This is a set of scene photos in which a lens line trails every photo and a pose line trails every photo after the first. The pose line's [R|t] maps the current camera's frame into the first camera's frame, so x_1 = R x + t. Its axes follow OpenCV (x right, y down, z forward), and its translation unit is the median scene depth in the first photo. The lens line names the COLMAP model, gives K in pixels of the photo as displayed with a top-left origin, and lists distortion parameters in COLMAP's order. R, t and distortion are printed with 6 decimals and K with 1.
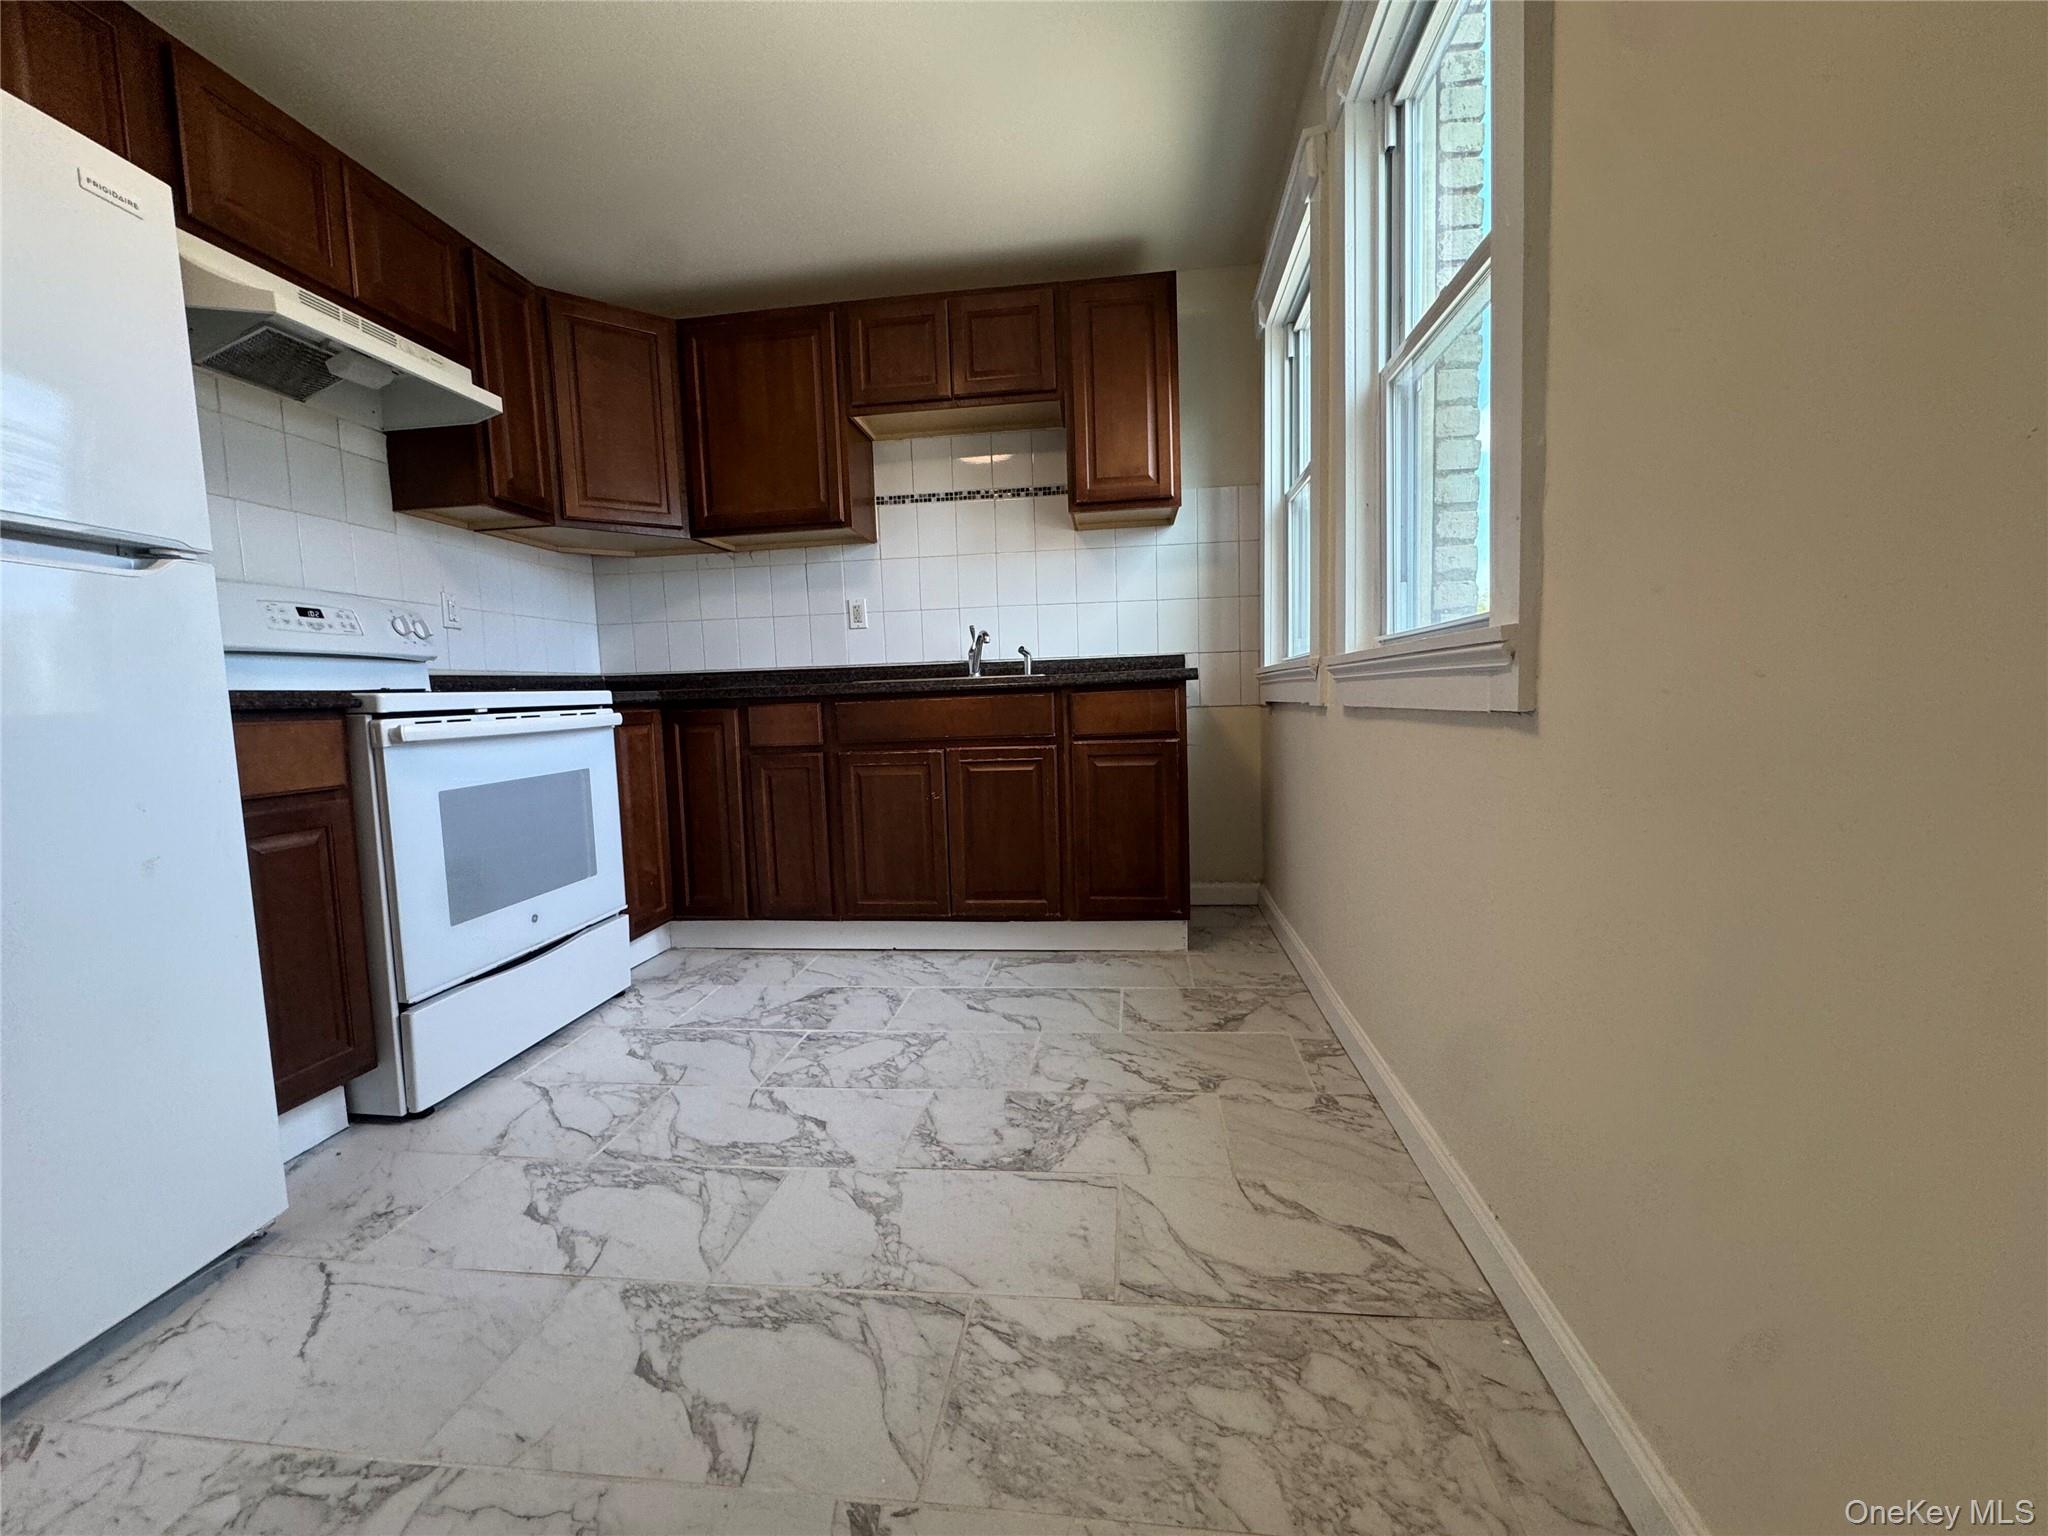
lens RADIAL K [[828.4, 0, 1024.0], [0, 828.4, 768.0], [0, 0, 1]] dist [0.001719, 0.000097]
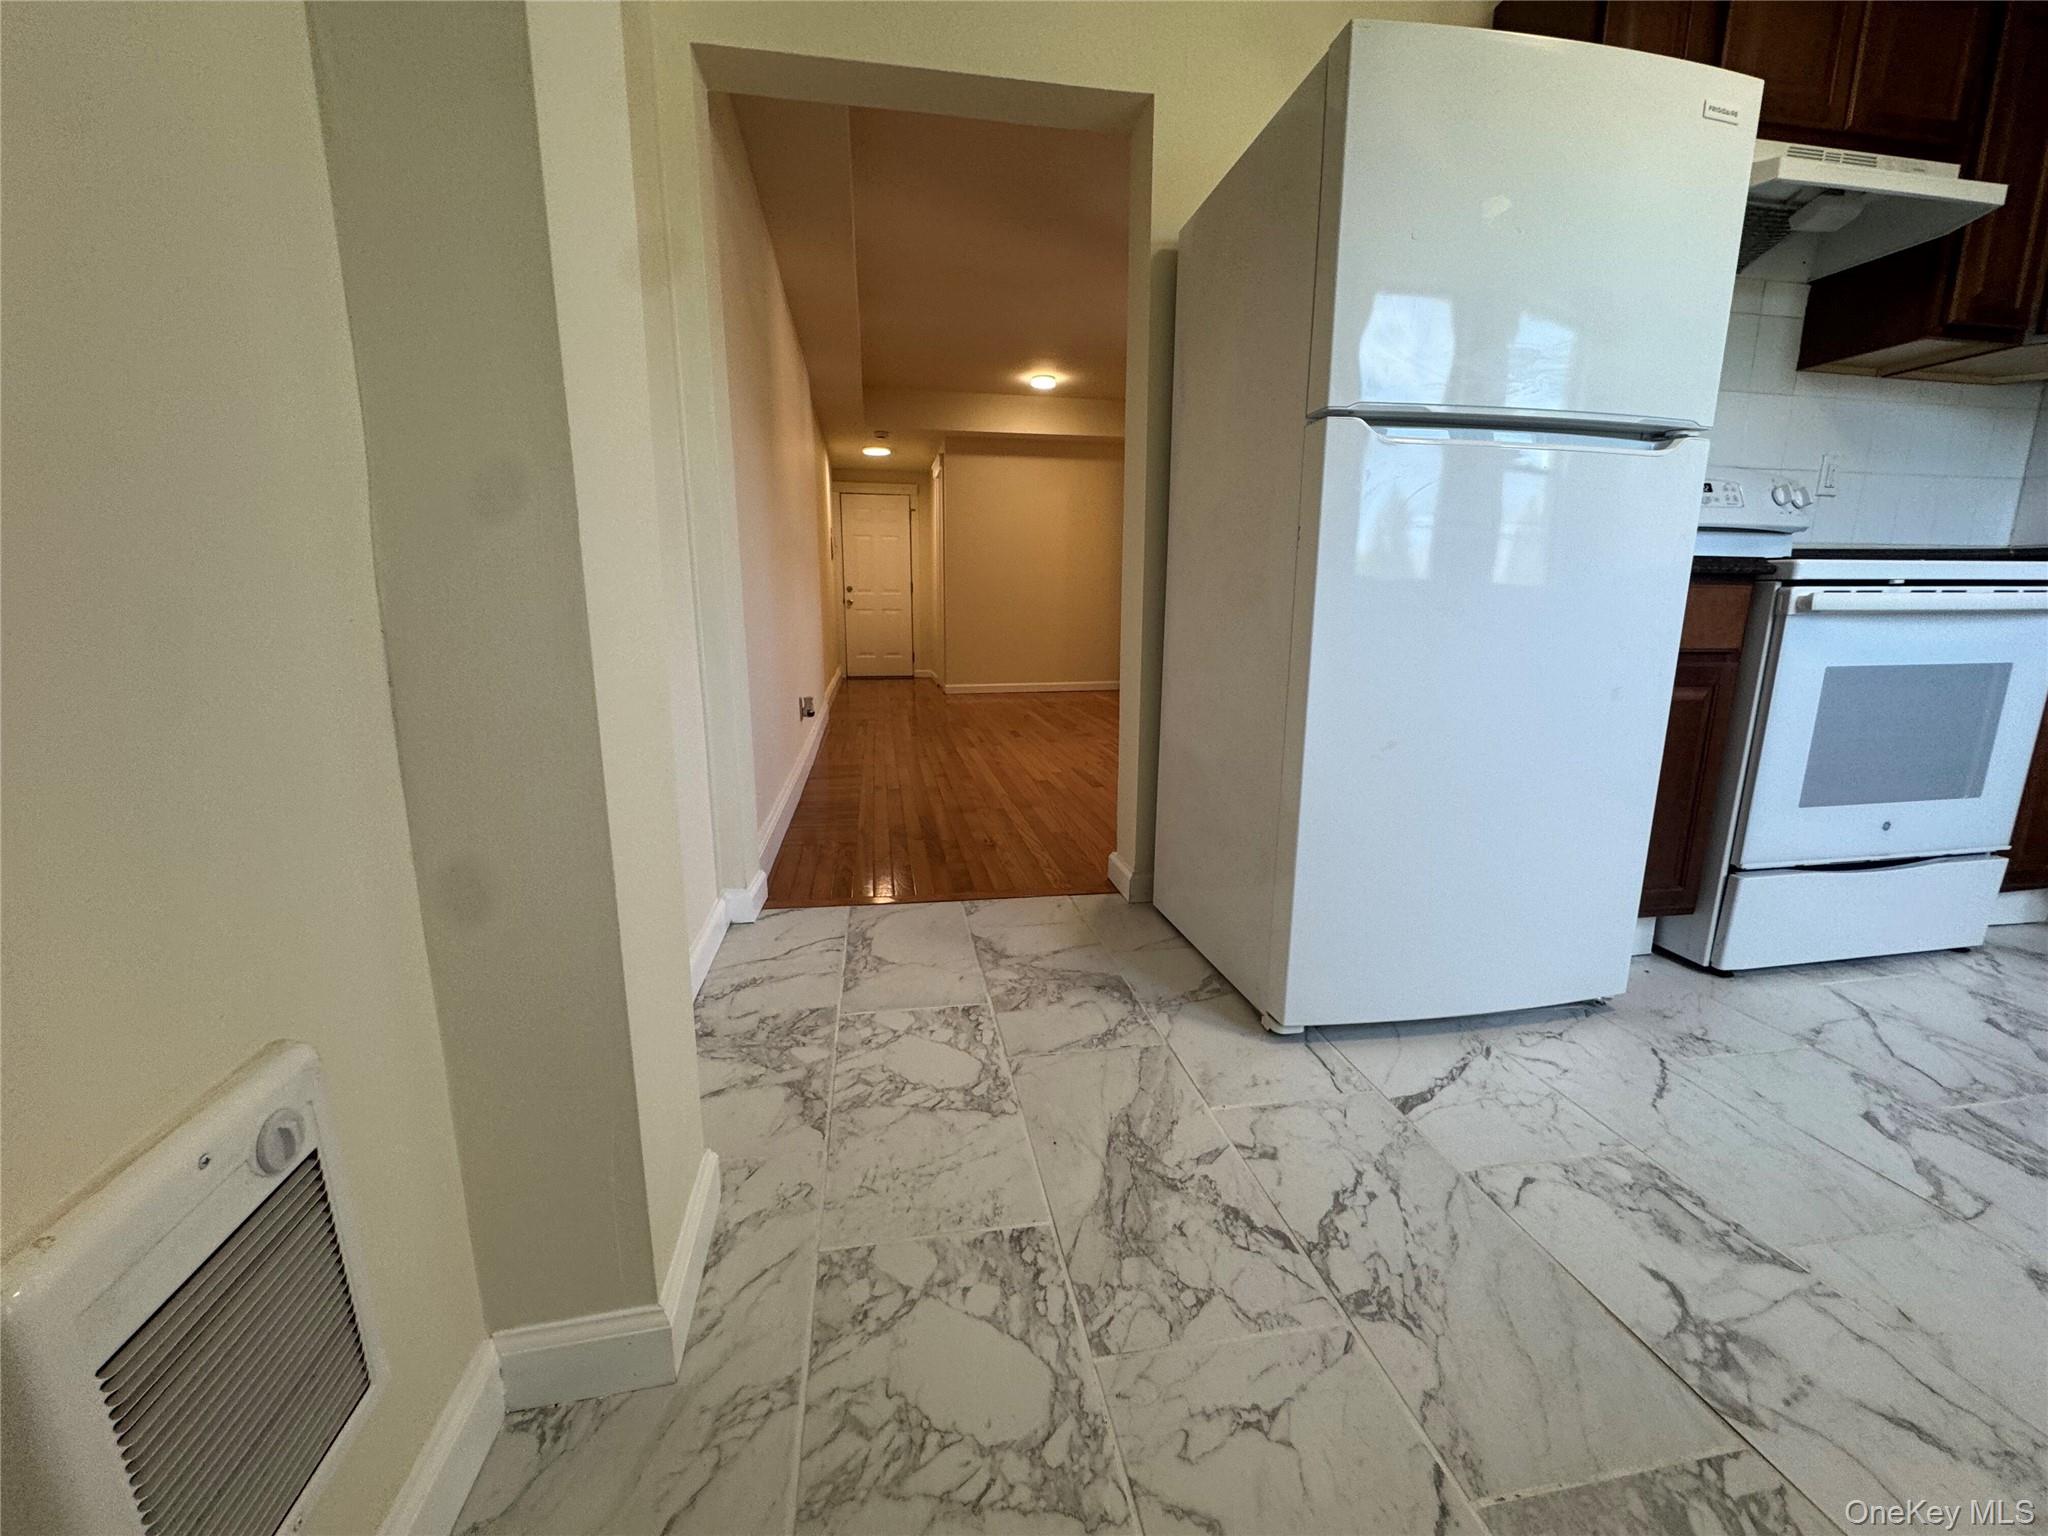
lens RADIAL K [[820.3, 0, 1024.0], [0, 820.3, 768.0], [0, 0, 1]] dist [-0.001270, -0.000038]
pose [[0.296057, 0.219055, -0.929712, -0.083607], [-0.096160, 0.975238, 0.199160, 0.044618], [0.950318, 0.030438, 0.309790, -0.165542]]
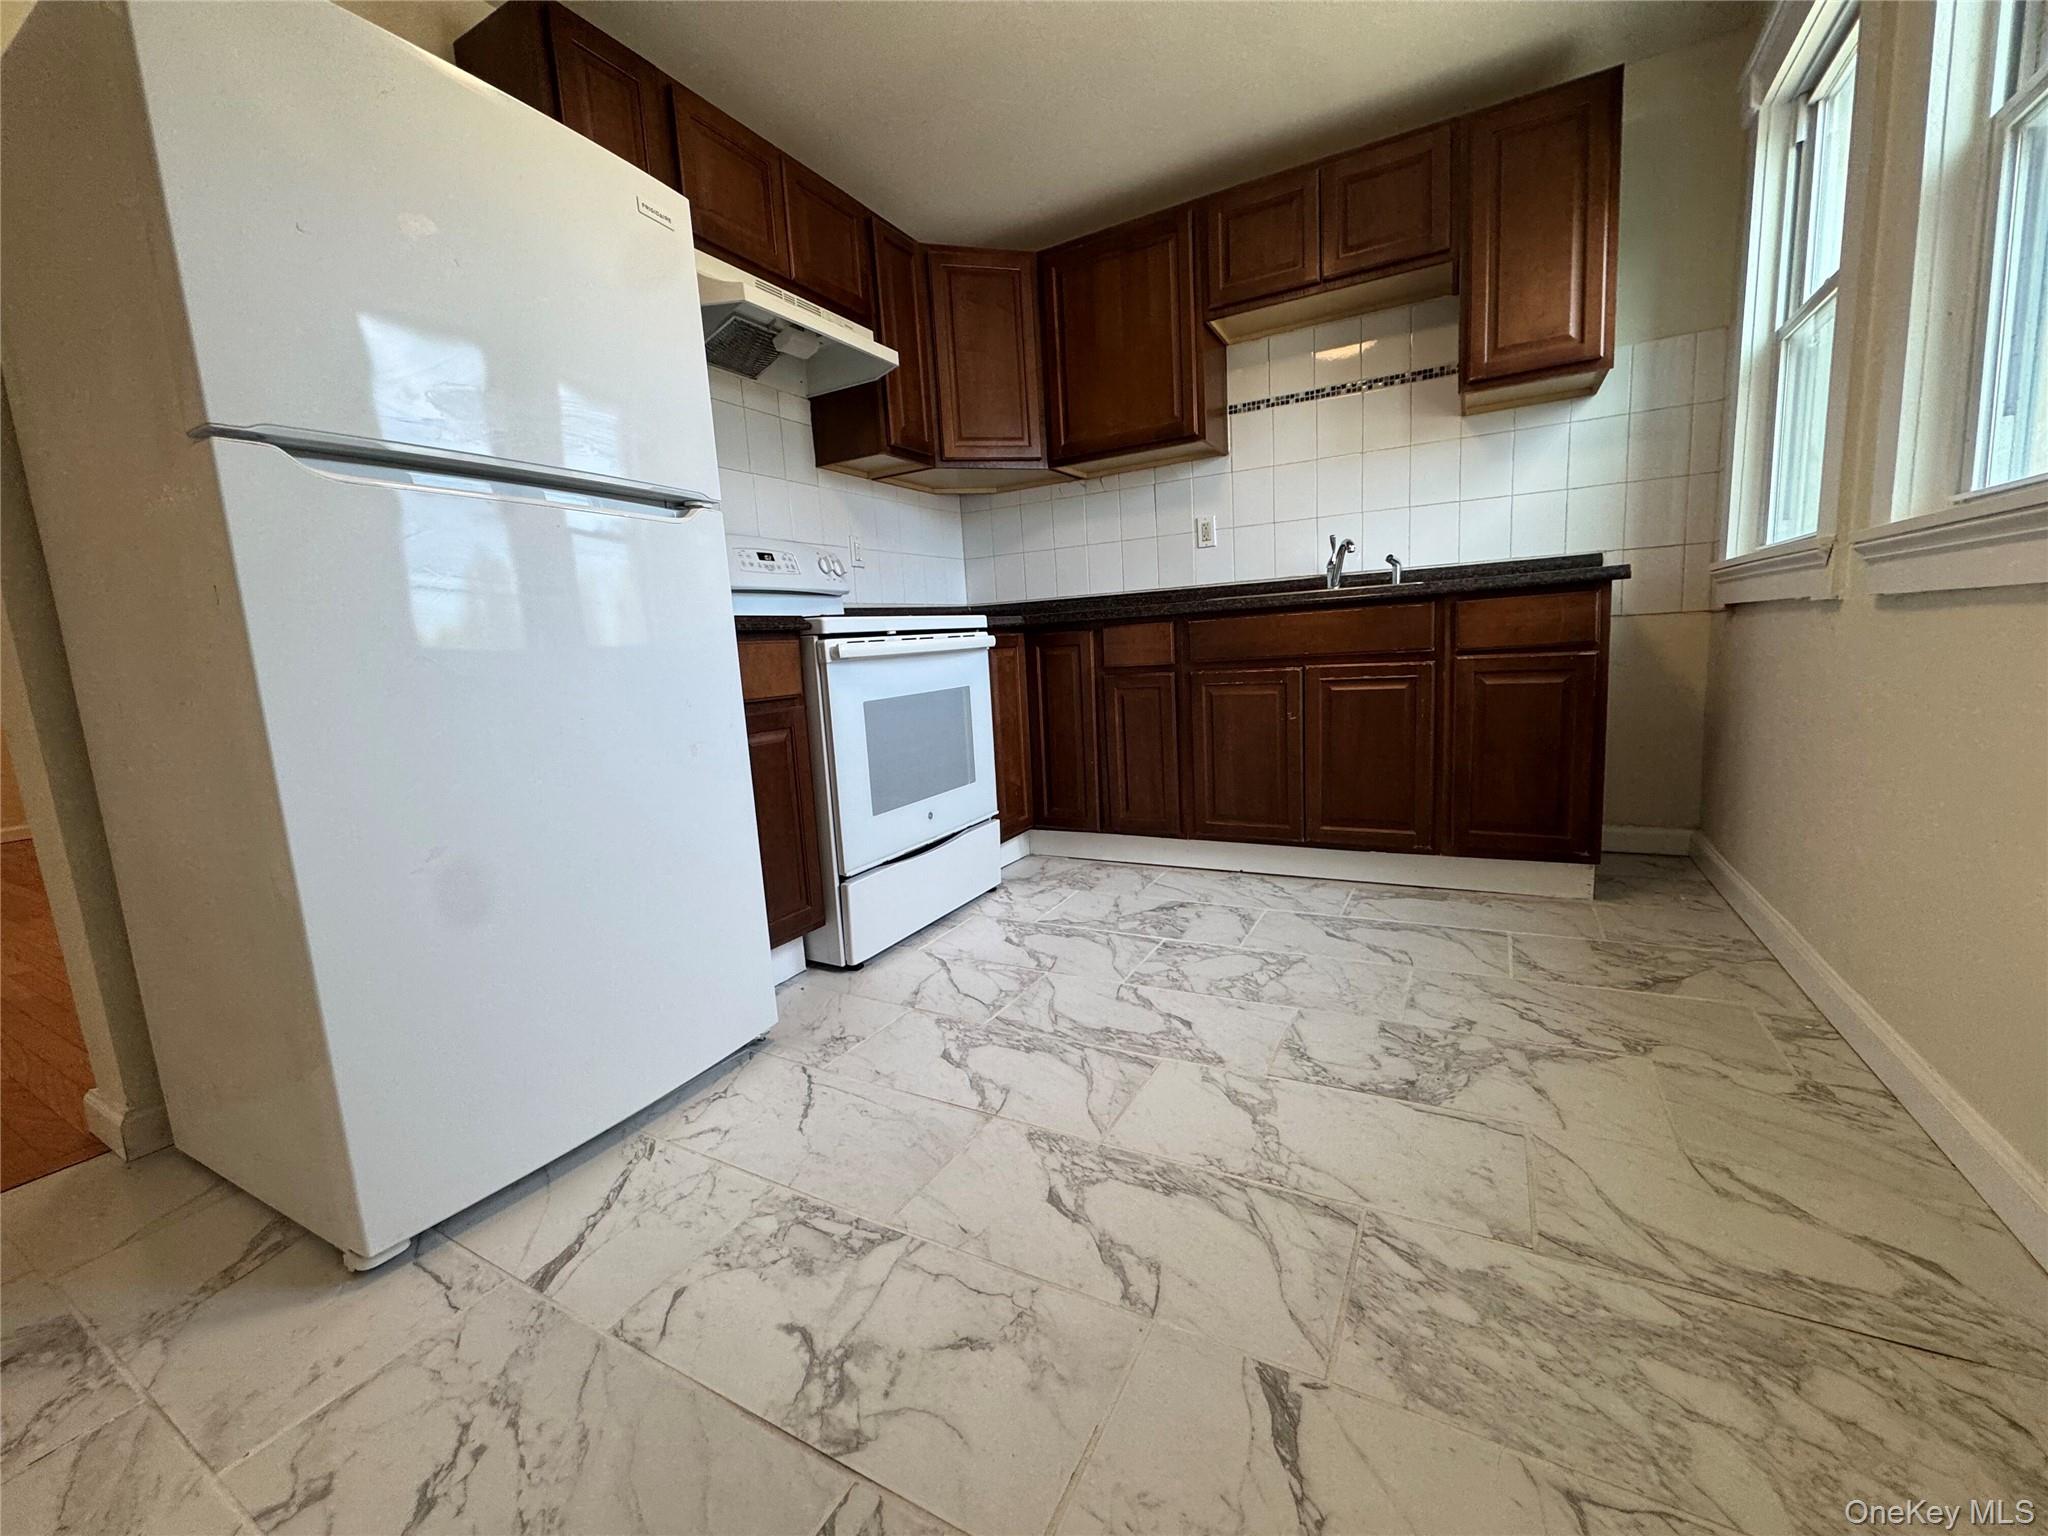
lens RADIAL K [[828.4, 0, 1024.0], [0, 828.4, 768.0], [0, 0, 1]] dist [0.001719, 0.000097]
pose [[0.928527, 0.034986, -0.369614, -0.058638], [-0.005326, 0.996703, 0.080964, 0.026799], [0.371227, -0.073209, 0.925651, -0.011069]]
